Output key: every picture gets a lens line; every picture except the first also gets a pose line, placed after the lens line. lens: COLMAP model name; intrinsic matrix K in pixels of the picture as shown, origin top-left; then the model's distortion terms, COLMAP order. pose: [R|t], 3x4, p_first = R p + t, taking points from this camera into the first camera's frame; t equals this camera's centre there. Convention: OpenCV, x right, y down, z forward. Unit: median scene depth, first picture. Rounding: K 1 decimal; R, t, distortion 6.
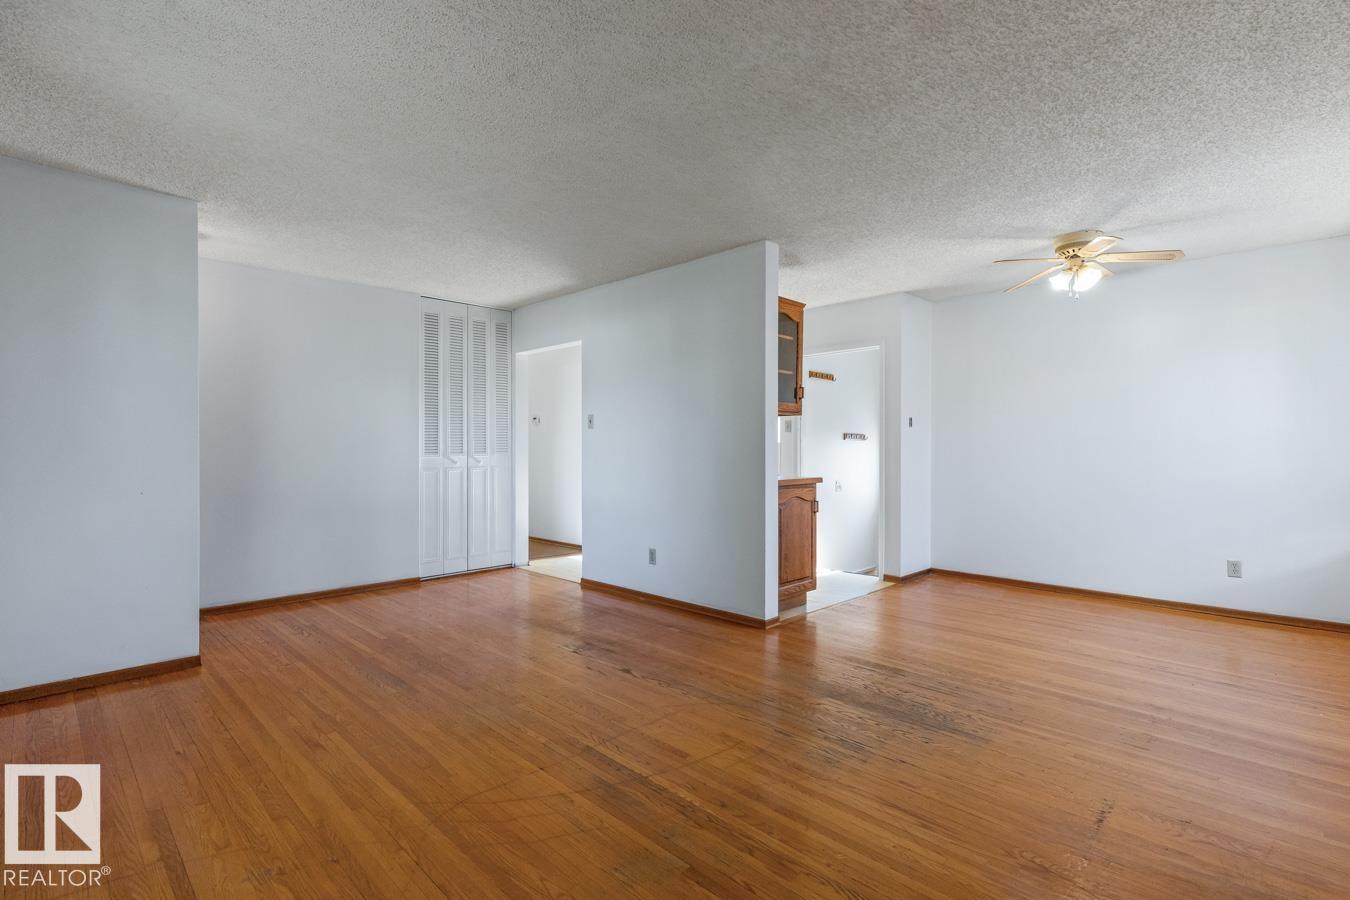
lens RADIAL K [[633.7, 0, 677.2], [0, 633.7, 455.1], [0, 0, 1]] dist [0.007731, 0.000213]
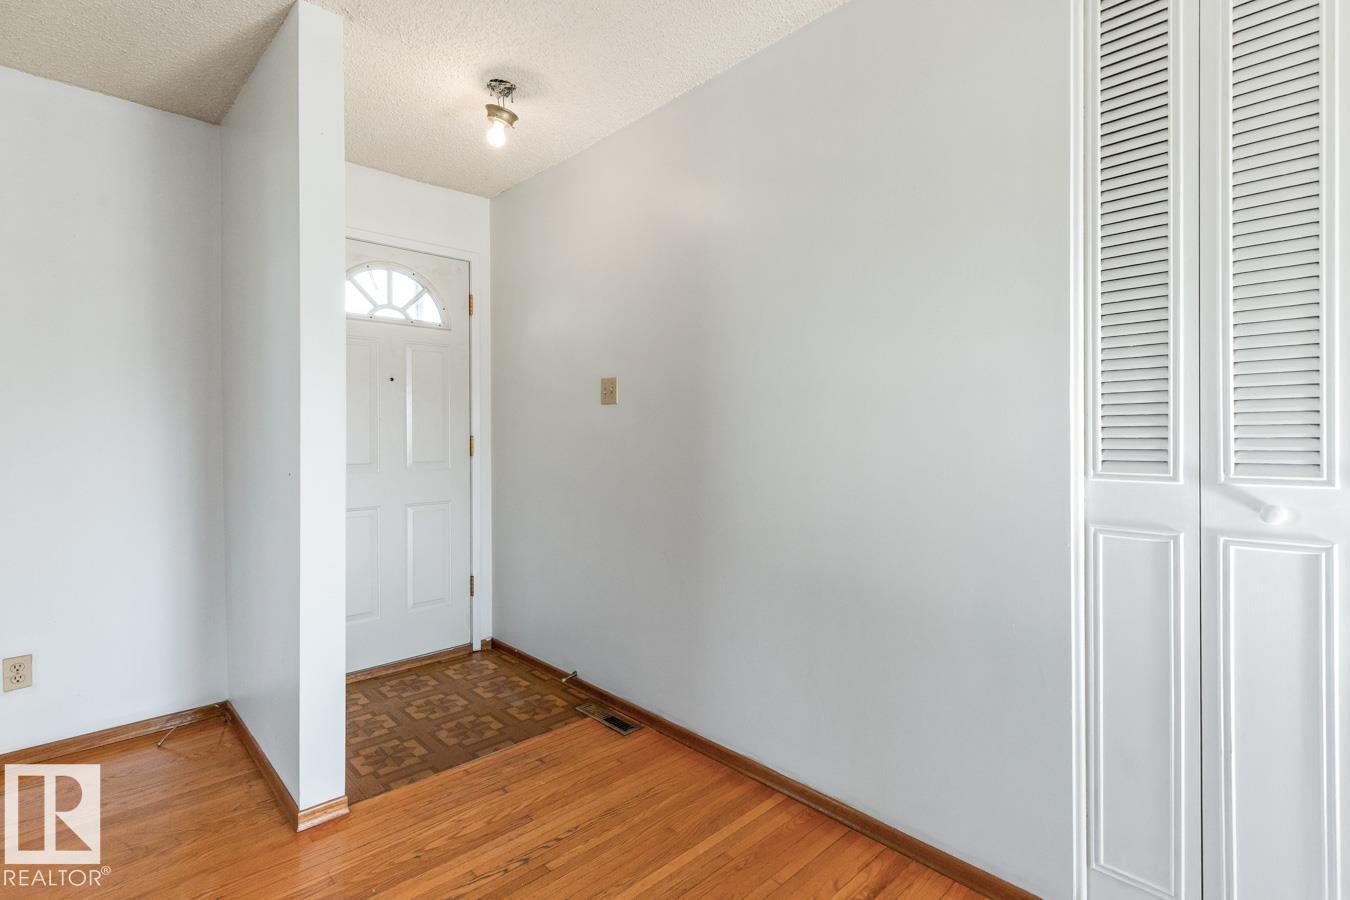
lens RADIAL K [[633.7, 0, 703.2], [0, 633.7, 438.4], [0, 0, 1]] dist [0.007731, 0.000213]
pose [[-0.026577, -0.001281, -0.999646, -0.187093], [-0.015029, 0.999887, -0.000882, -0.015997], [0.999534, 0.015001, -0.026594, 1.235147]]
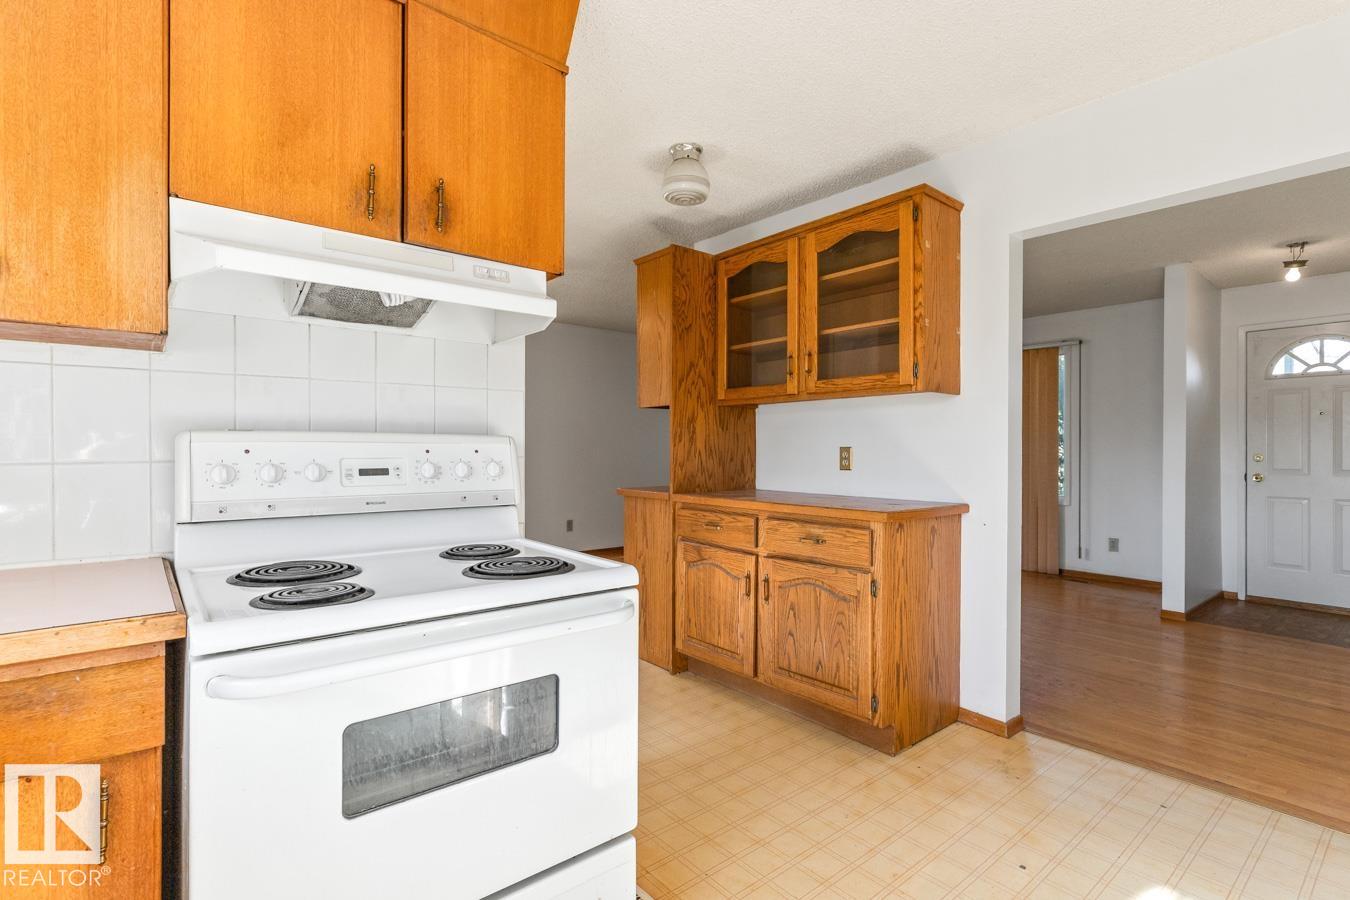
lens RADIAL K [[633.7, 0, 662.2], [0, 633.7, 451.4], [0, 0, 1]] dist [0.007731, 0.000213]
pose [[-0.991184, -0.008511, 0.132217, 0.098185], [-0.006163, 0.999816, 0.018159, -0.029752], [-0.132347, 0.017184, -0.991054, 2.216595]]
